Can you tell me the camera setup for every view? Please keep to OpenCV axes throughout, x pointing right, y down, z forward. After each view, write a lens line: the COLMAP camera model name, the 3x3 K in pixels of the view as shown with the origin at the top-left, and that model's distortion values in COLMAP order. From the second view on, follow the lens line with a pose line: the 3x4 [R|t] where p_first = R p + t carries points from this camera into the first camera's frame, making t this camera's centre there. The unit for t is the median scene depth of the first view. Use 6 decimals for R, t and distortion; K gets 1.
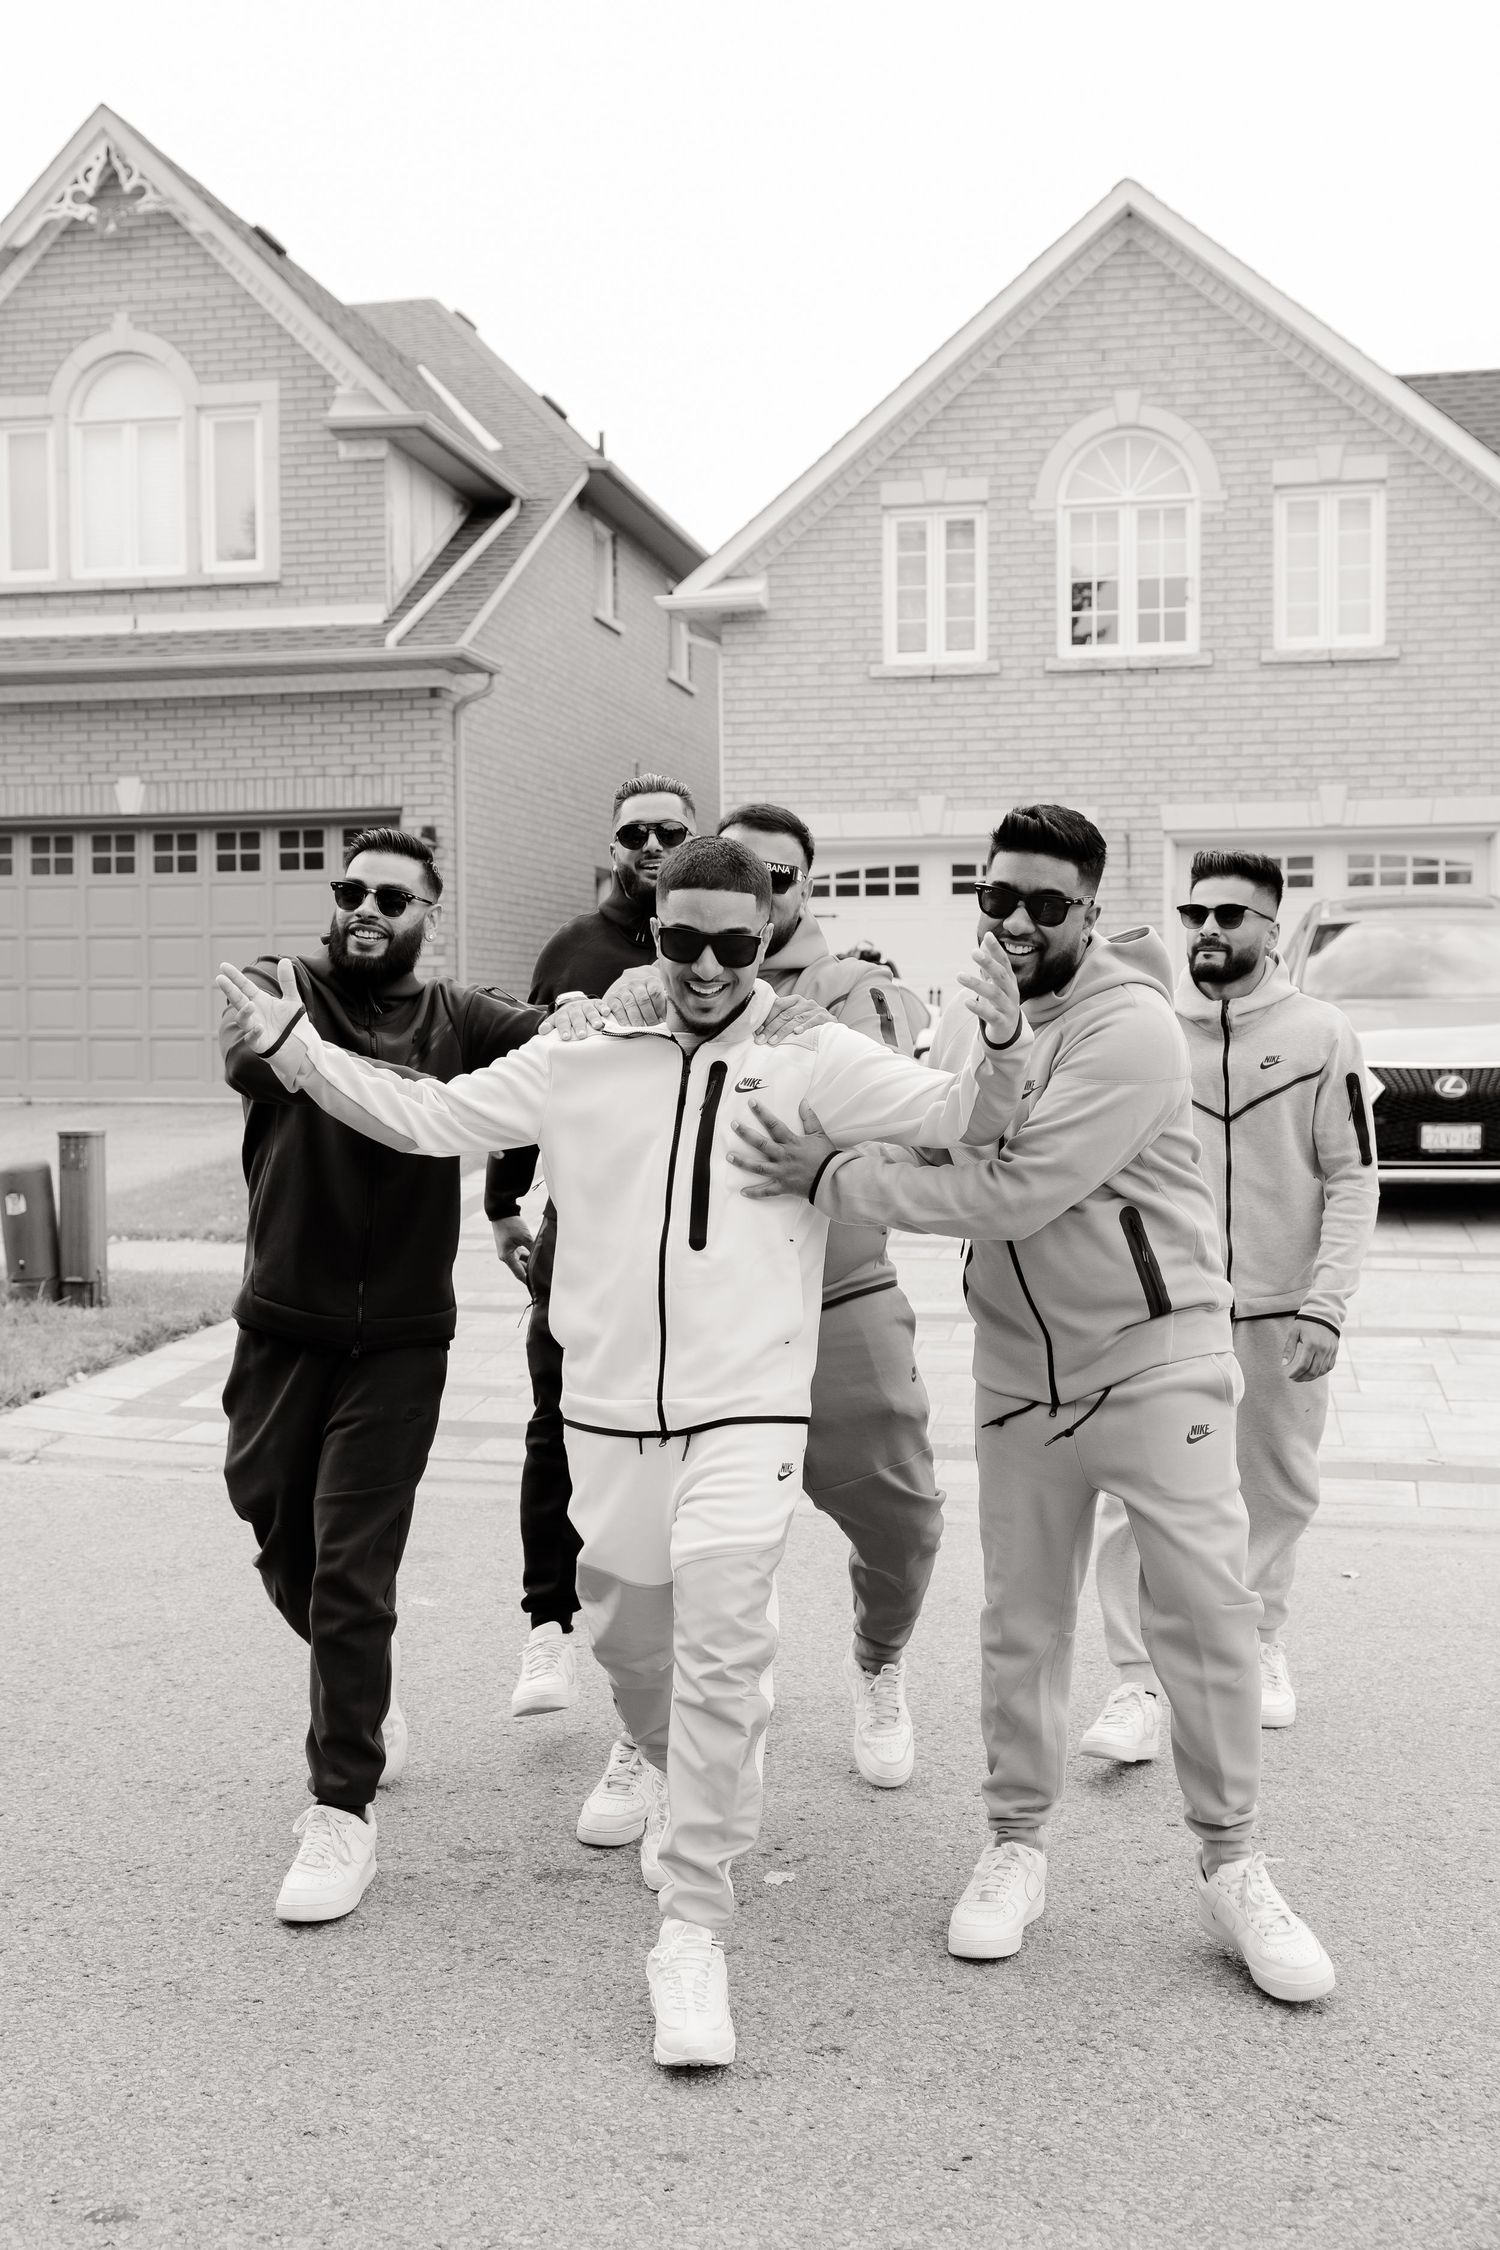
lens RADIAL K [[2230.5, 0, 750.0], [0, 2230.5, 1125.0], [0, 0, 1]] dist [0.050902, -0.000455]
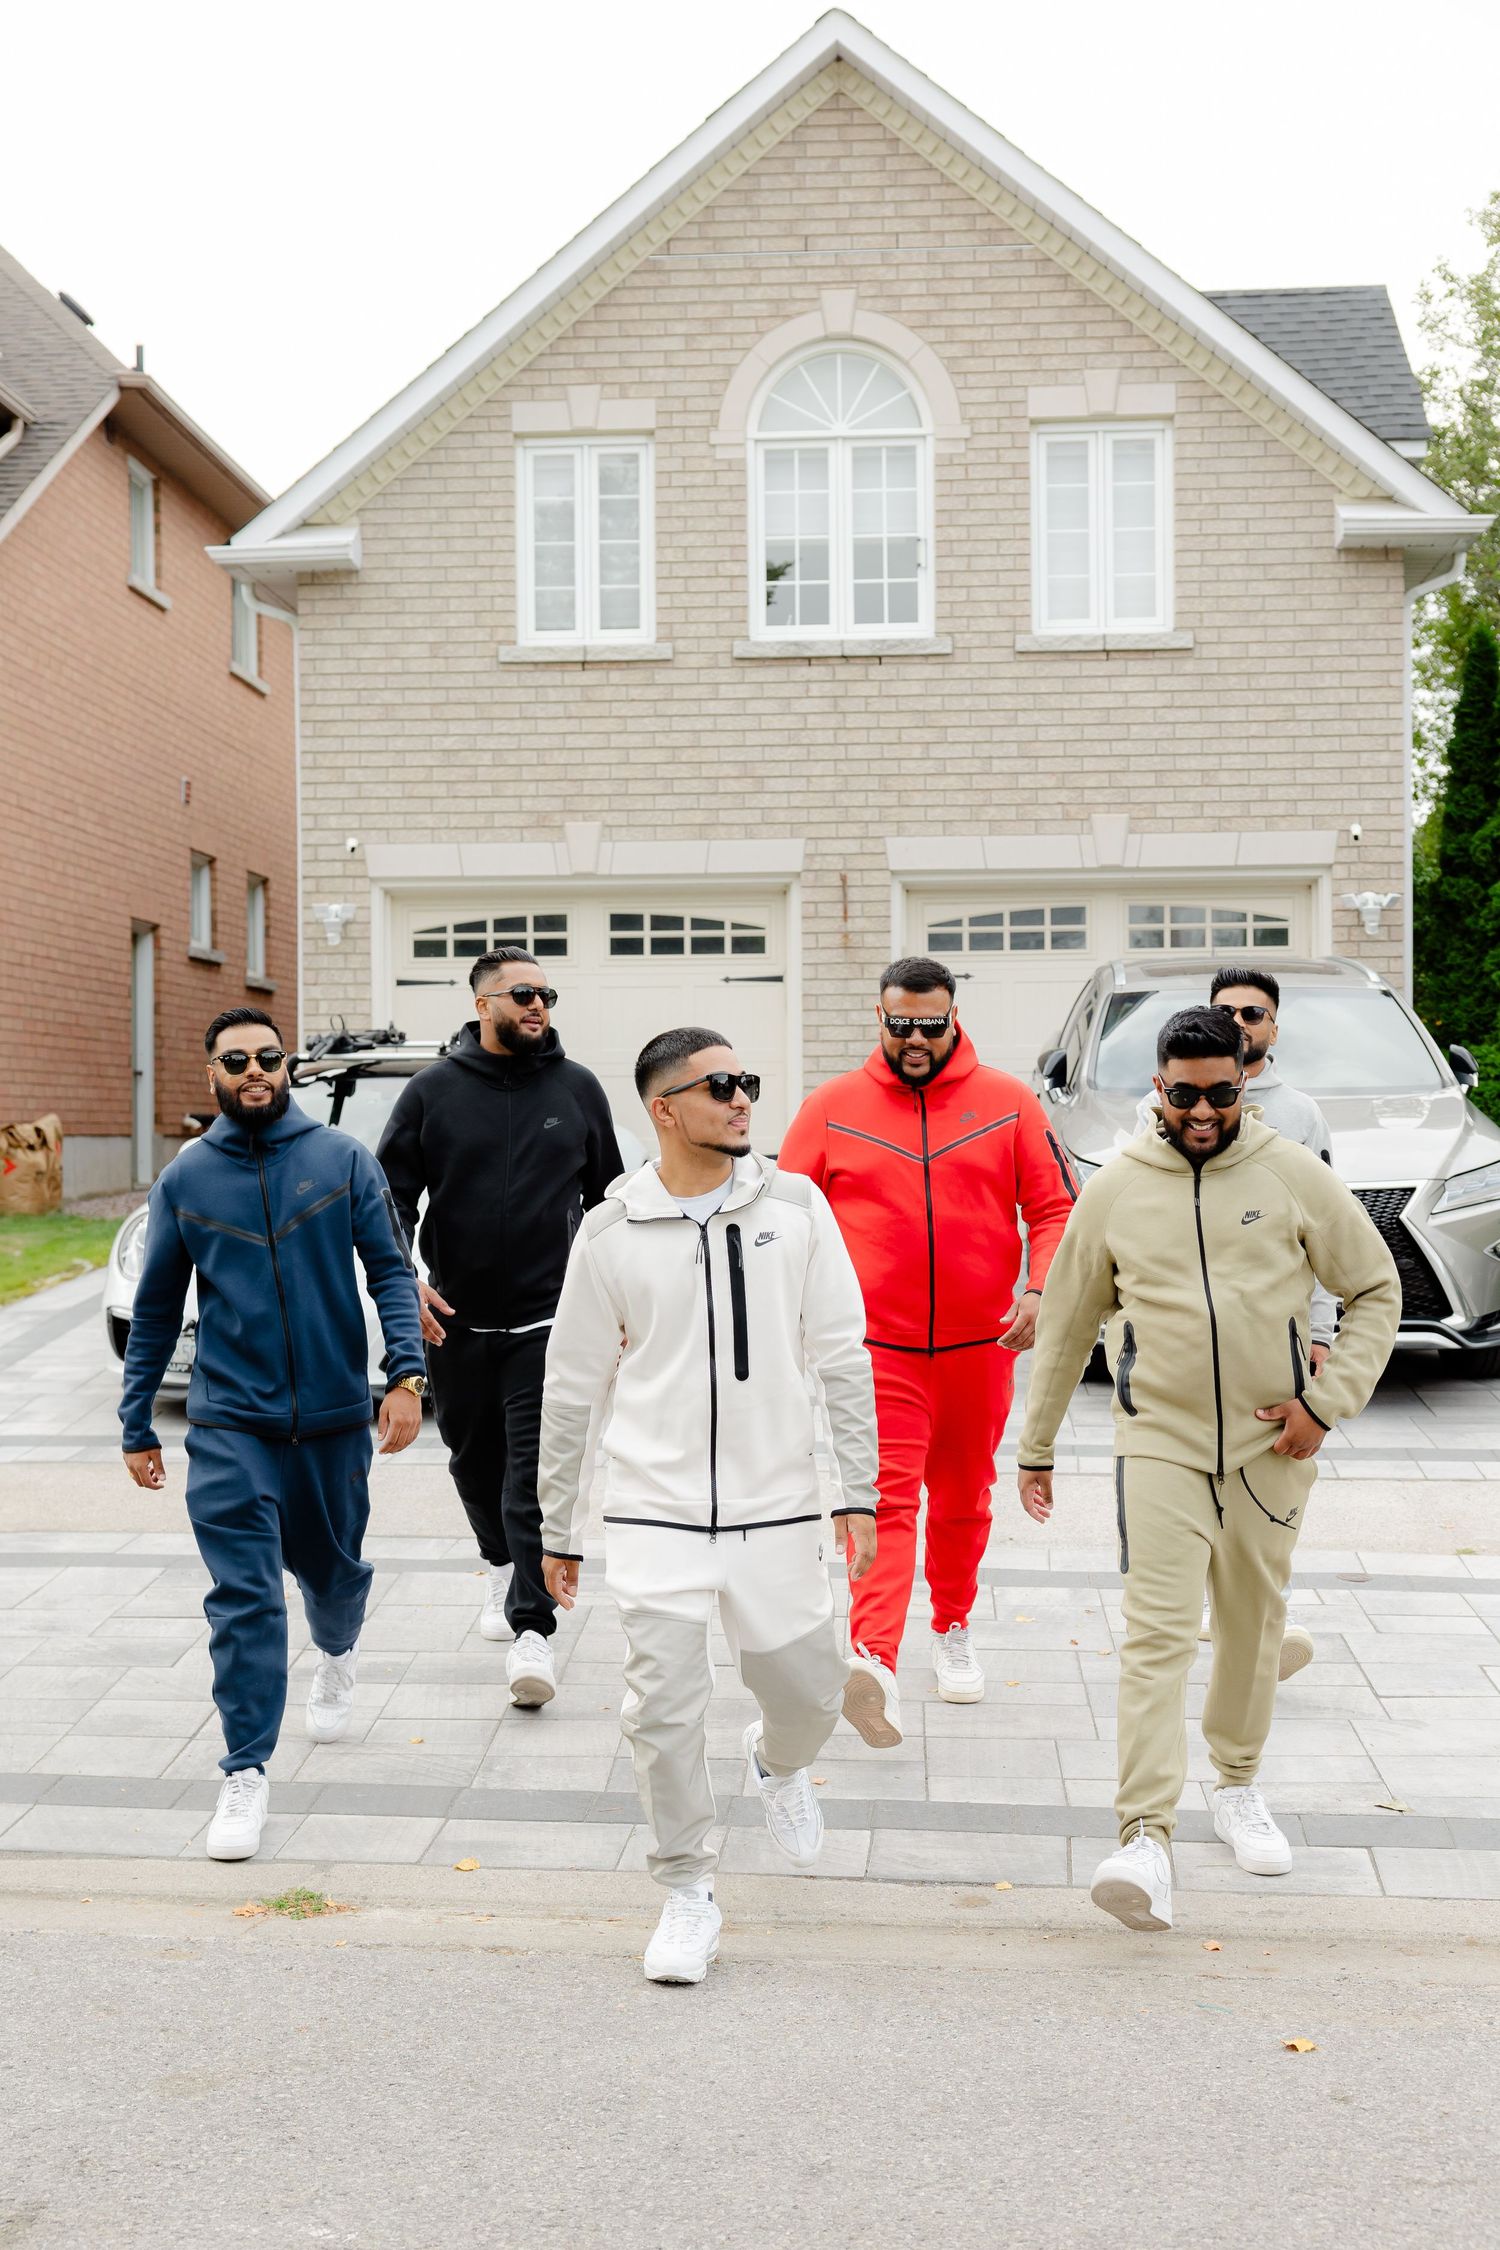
lens RADIAL K [[2704.6, 0, 666.2], [0, 2704.6, 1141.8], [0, 0, 1]] dist [0.092365, -0.032154]
pose [[0.993122, -0.000592, 0.117080, 0.003173], [0.005182, 0.999229, -0.038911, -0.005593], [-0.116967, 0.039250, 0.992360, 0.107496]]
